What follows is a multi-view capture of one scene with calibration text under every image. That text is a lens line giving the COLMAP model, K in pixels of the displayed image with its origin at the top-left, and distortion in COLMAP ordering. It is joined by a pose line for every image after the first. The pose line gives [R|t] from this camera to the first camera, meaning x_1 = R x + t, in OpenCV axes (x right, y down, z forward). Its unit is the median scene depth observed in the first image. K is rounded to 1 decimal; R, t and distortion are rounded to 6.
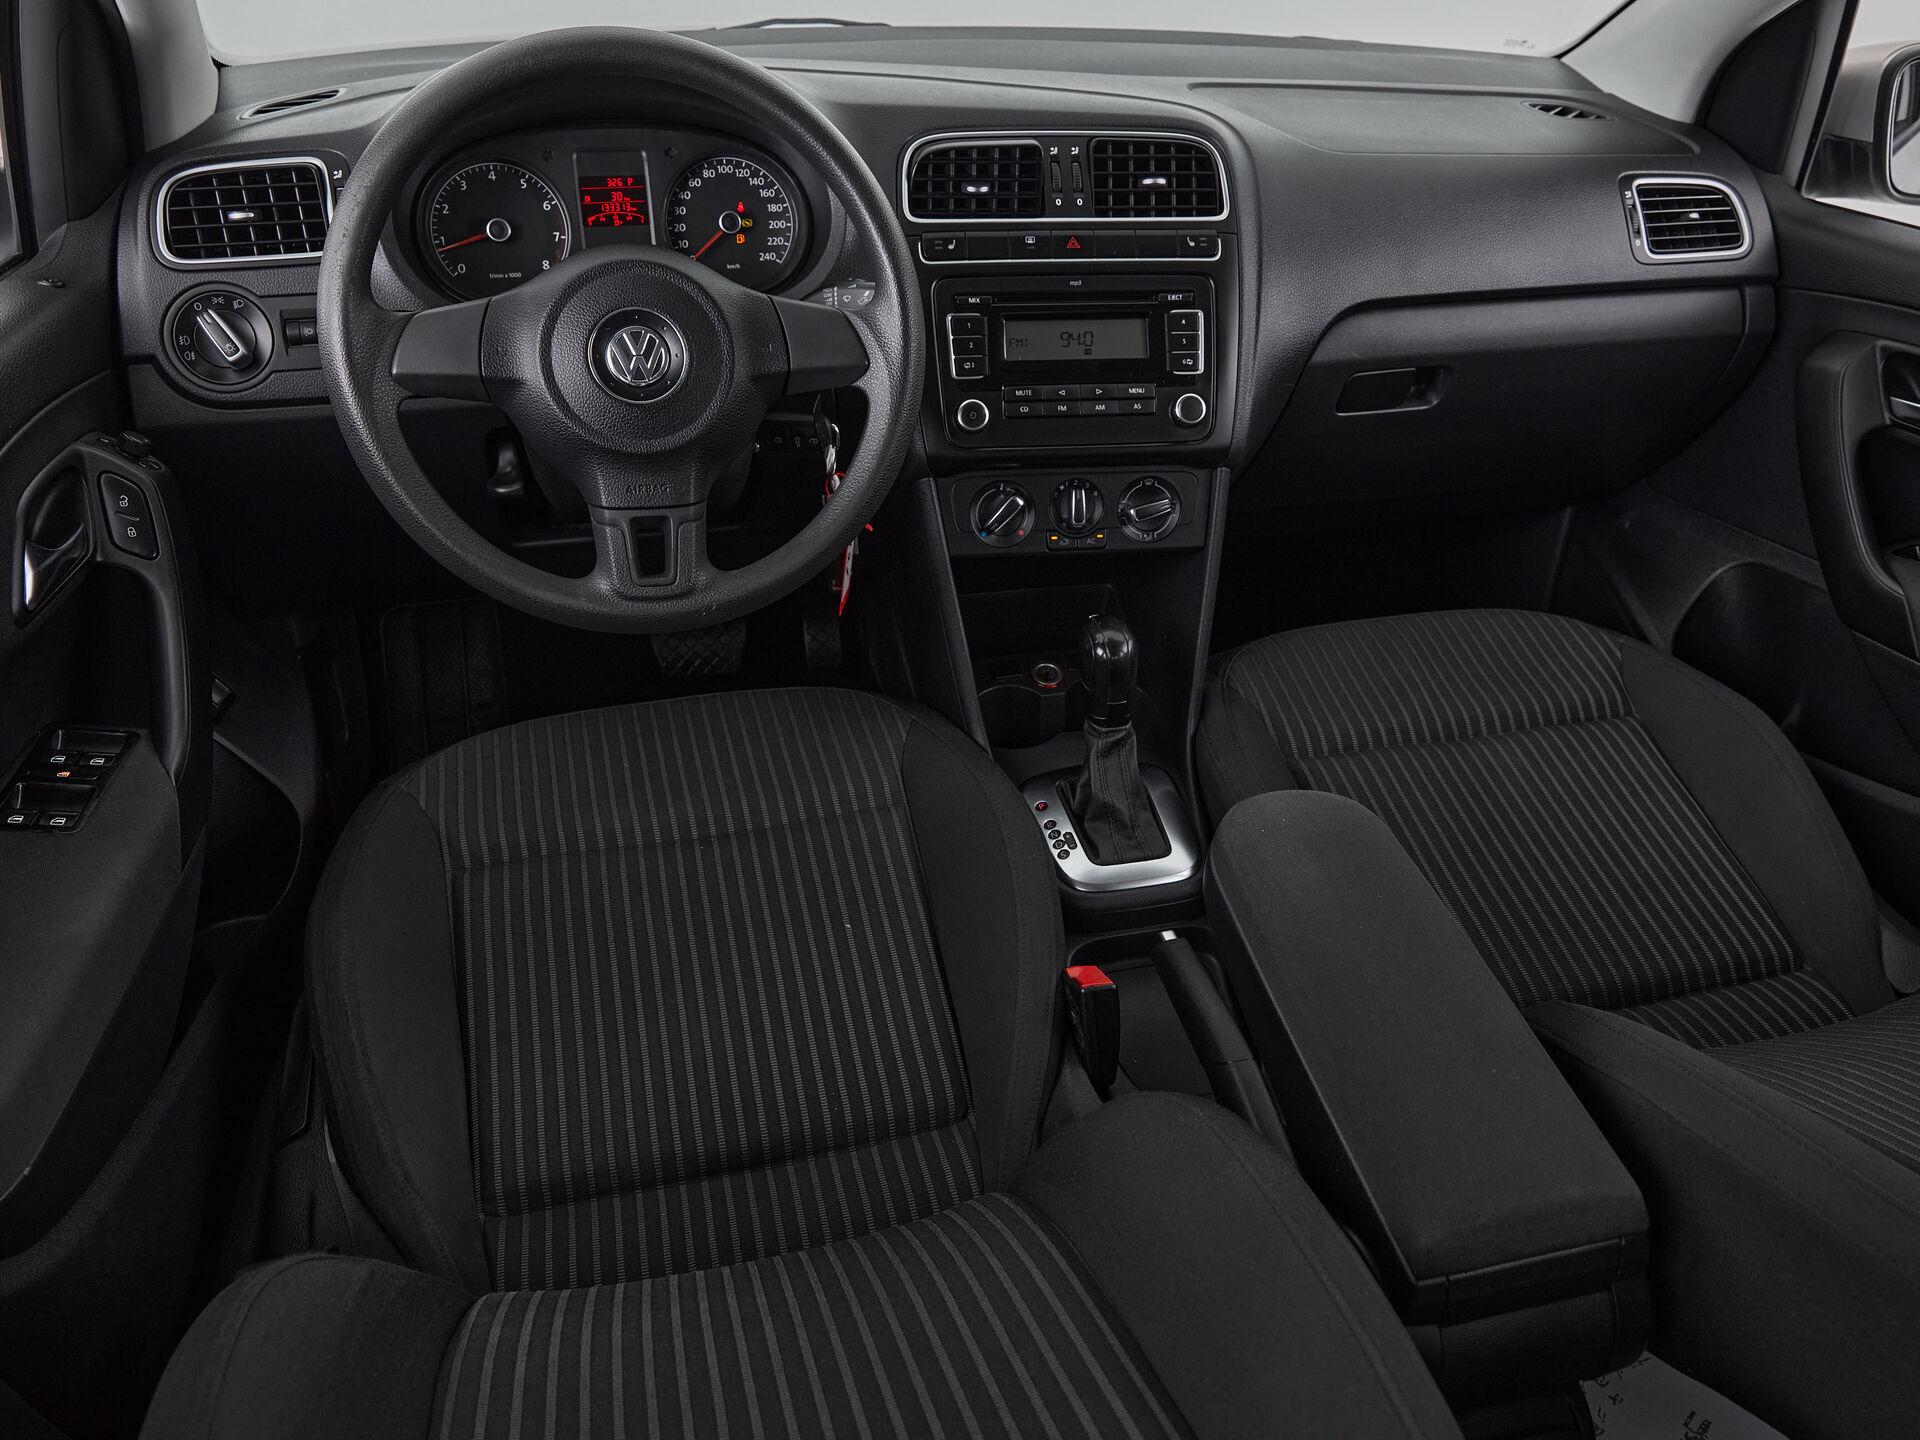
lens RADIAL K [[1503.0, 0, 967.5], [0, 1503.0, 719.1], [0, 0, 1]] dist [-0.006474, 0.004891]
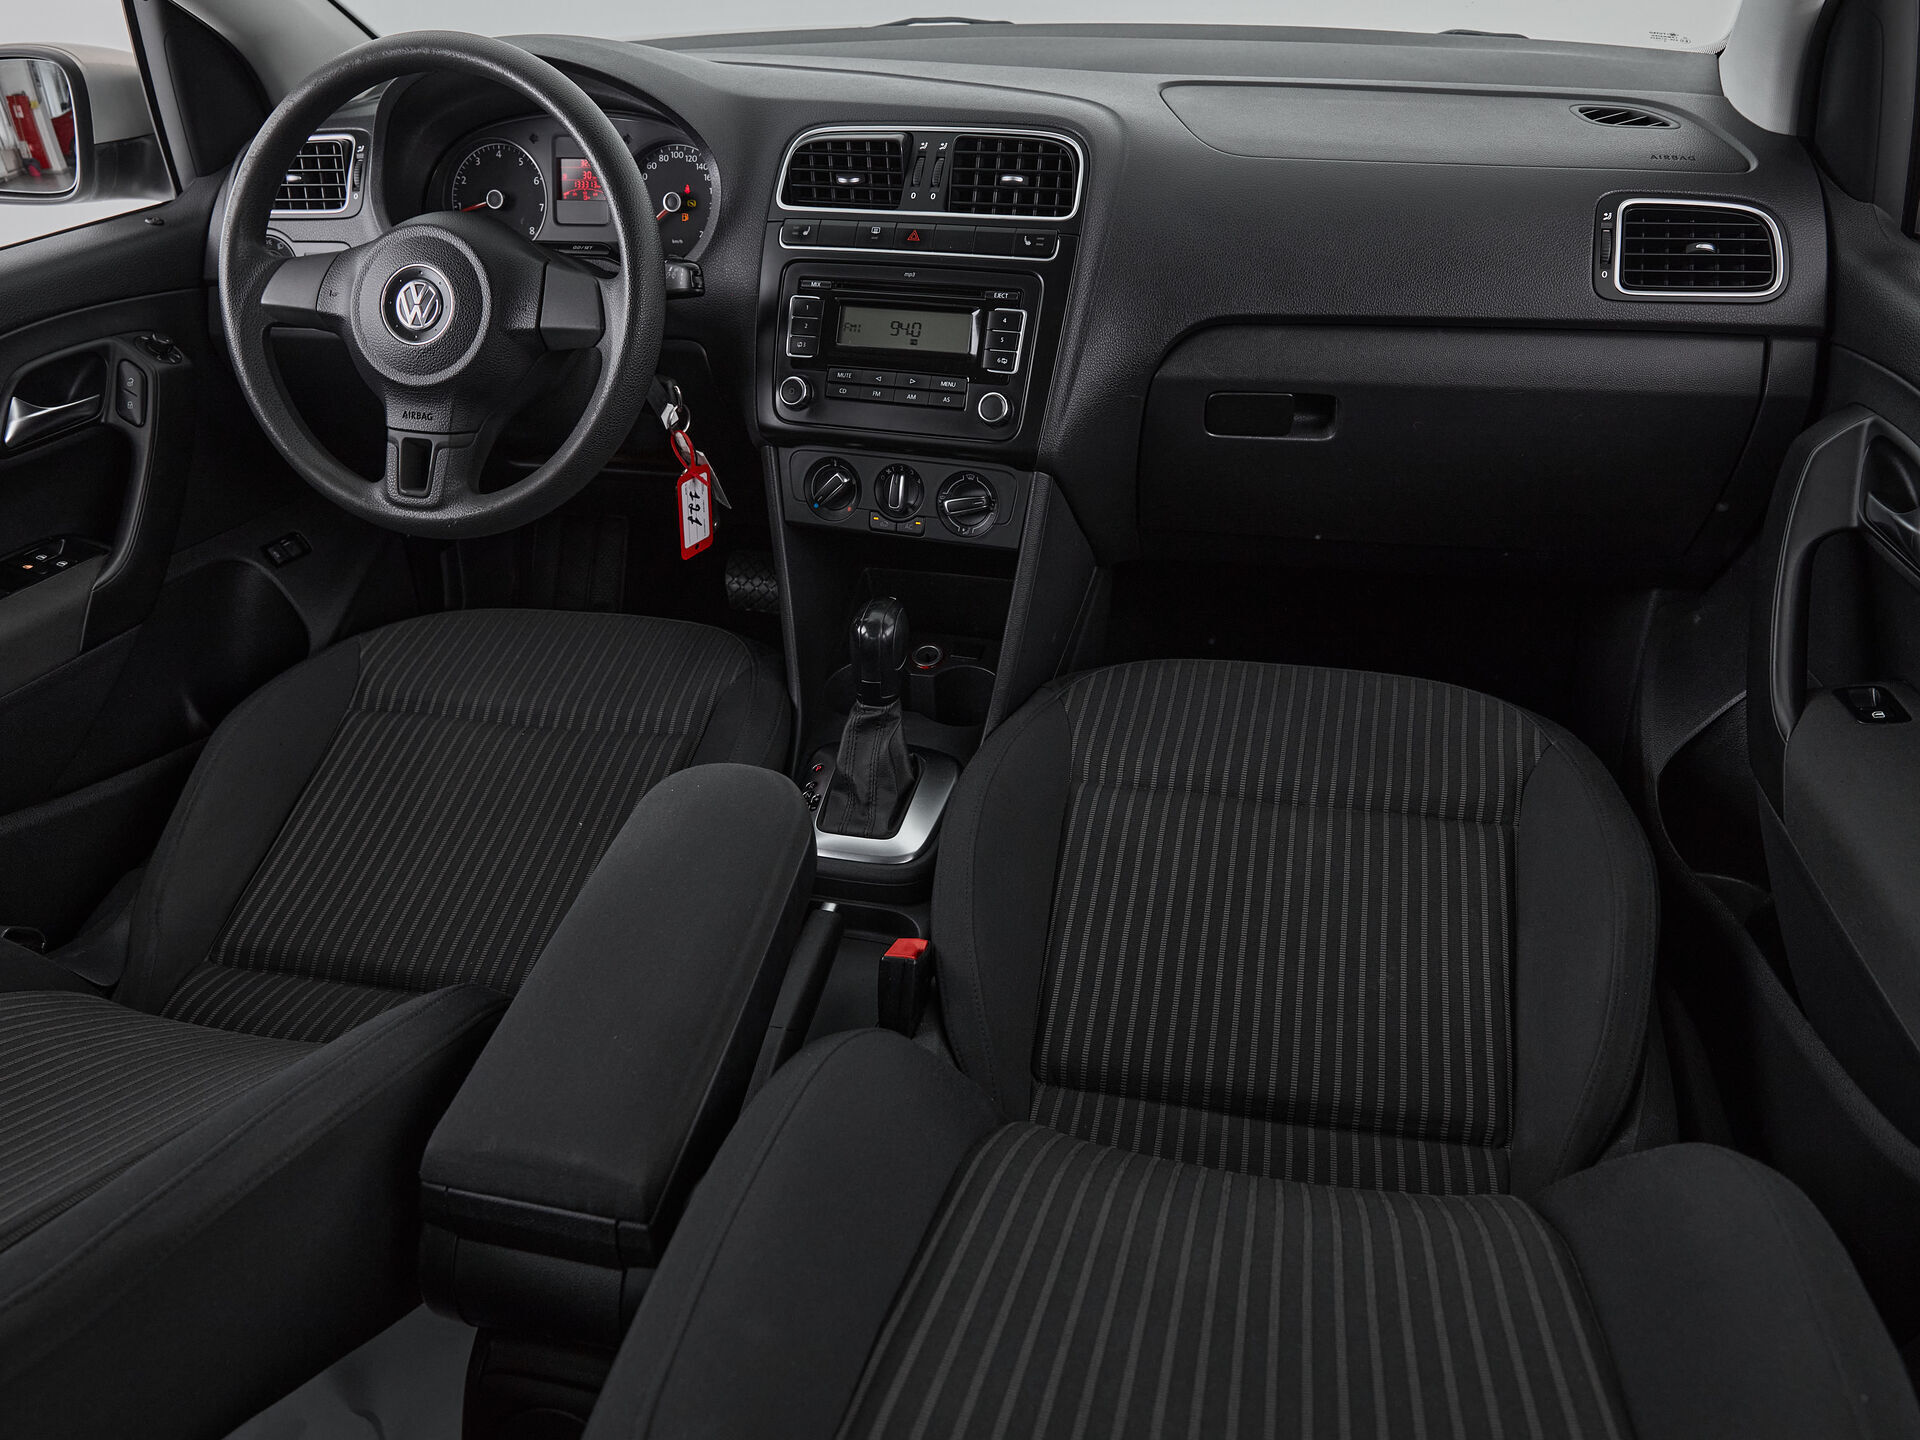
lens RADIAL K [[1503.0, 0, 967.5], [0, 1503.0, 719.1], [0, 0, 1]] dist [-0.006474, 0.004891]
pose [[0.872090, 0.197016, -0.447932, 0.616662], [-0.195345, 0.979435, 0.050468, -0.050431], [0.448664, 0.043489, 0.892642, 0.109182]]
